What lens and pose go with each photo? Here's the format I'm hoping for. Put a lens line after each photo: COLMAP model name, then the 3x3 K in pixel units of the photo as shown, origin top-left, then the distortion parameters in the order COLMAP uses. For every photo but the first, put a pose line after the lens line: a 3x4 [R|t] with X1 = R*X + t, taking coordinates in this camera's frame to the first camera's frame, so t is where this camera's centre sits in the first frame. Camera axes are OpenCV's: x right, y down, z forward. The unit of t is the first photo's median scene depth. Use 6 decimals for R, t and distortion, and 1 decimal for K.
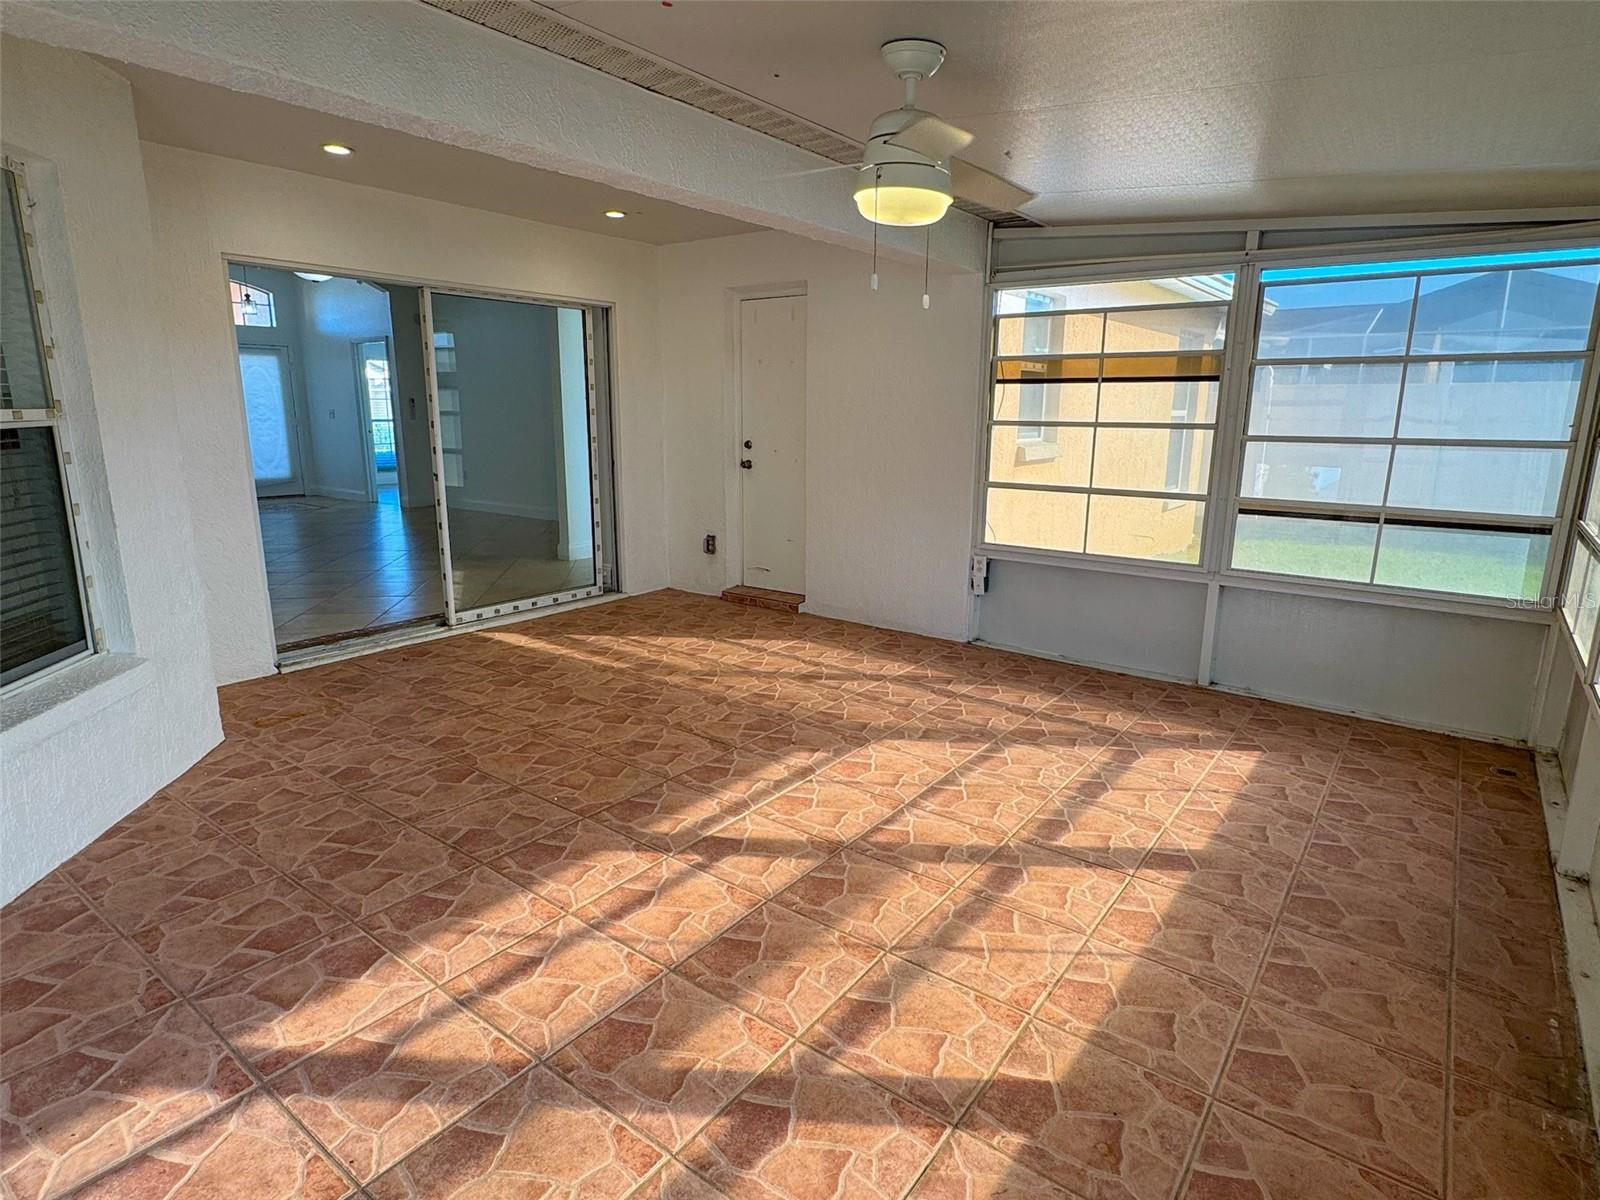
lens RADIAL K [[870.8, 0, 789.8], [0, 870.8, 598.0], [0, 0, 1]] dist [0.010024, -0.003236]
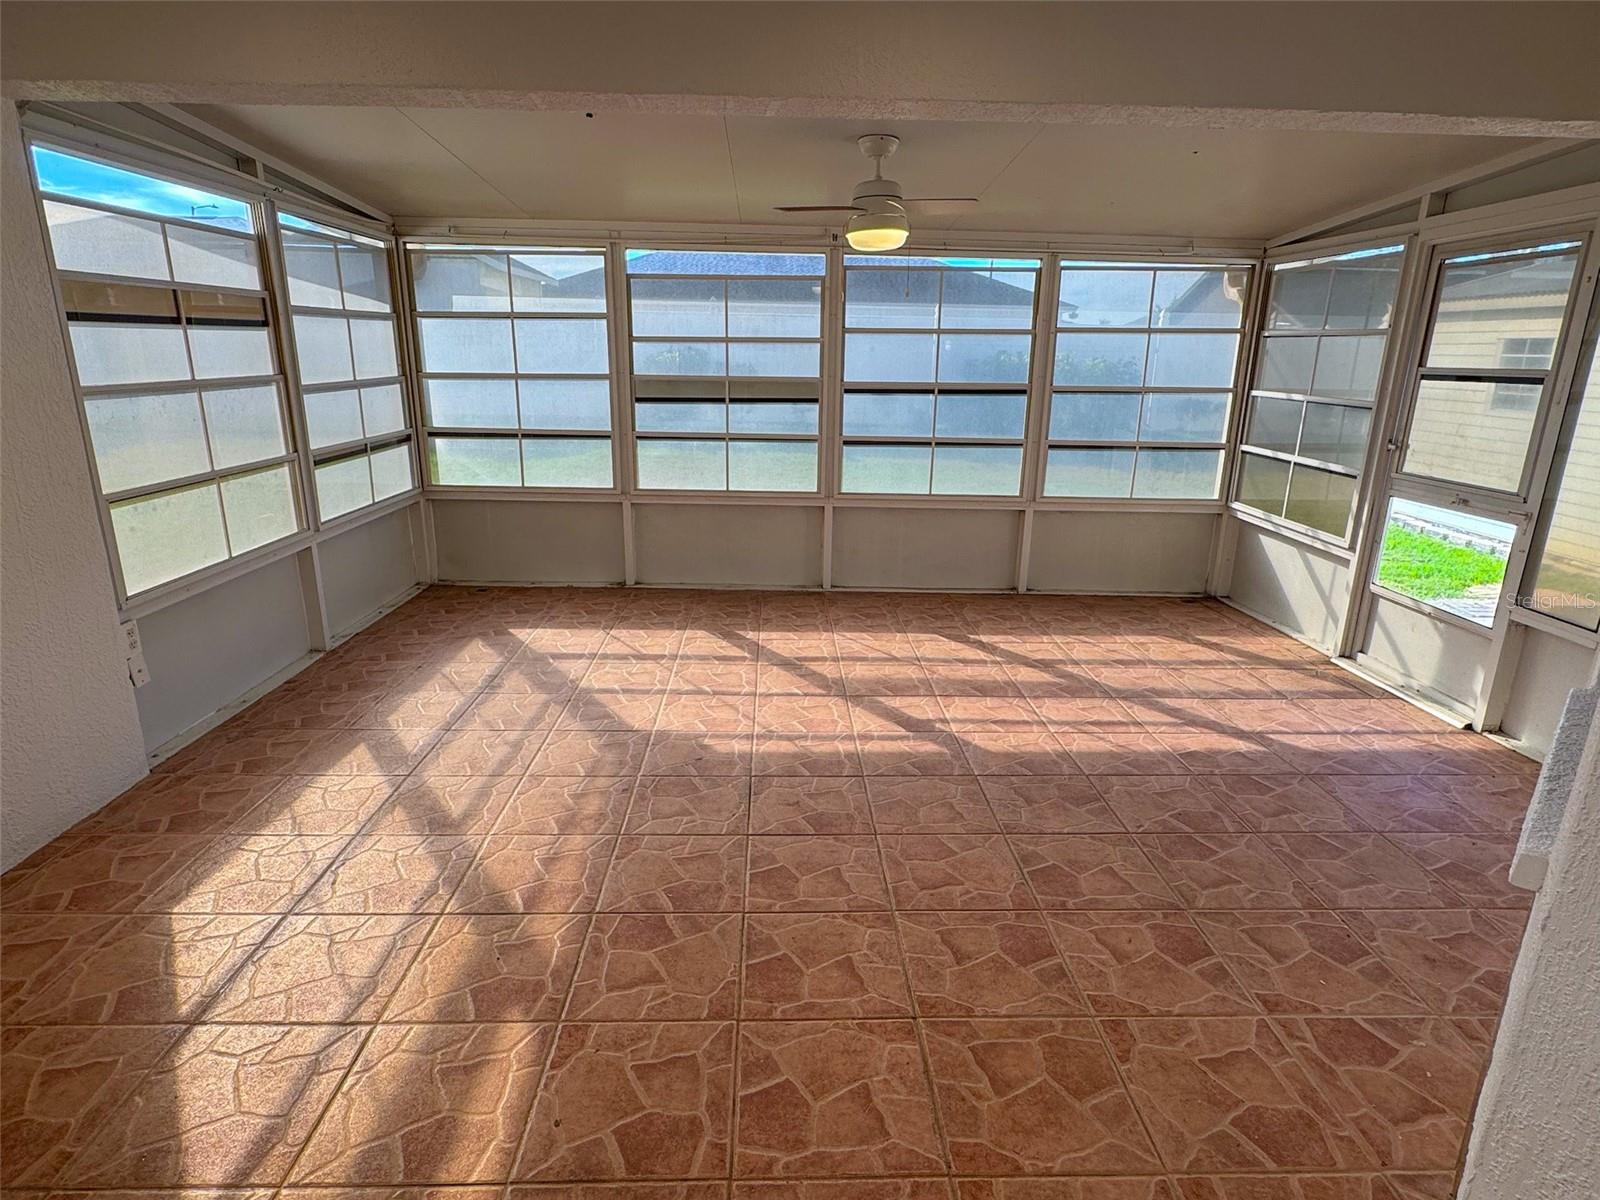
lens RADIAL K [[870.8, 0, 793.2], [0, 870.8, 599.3], [0, 0, 1]] dist [0.010024, -0.003236]
pose [[-0.611613, -0.236791, 0.754890, -0.887959], [0.150780, 0.901785, 0.405030, -0.420465], [-0.776656, 0.361544, -0.515840, 1.725084]]
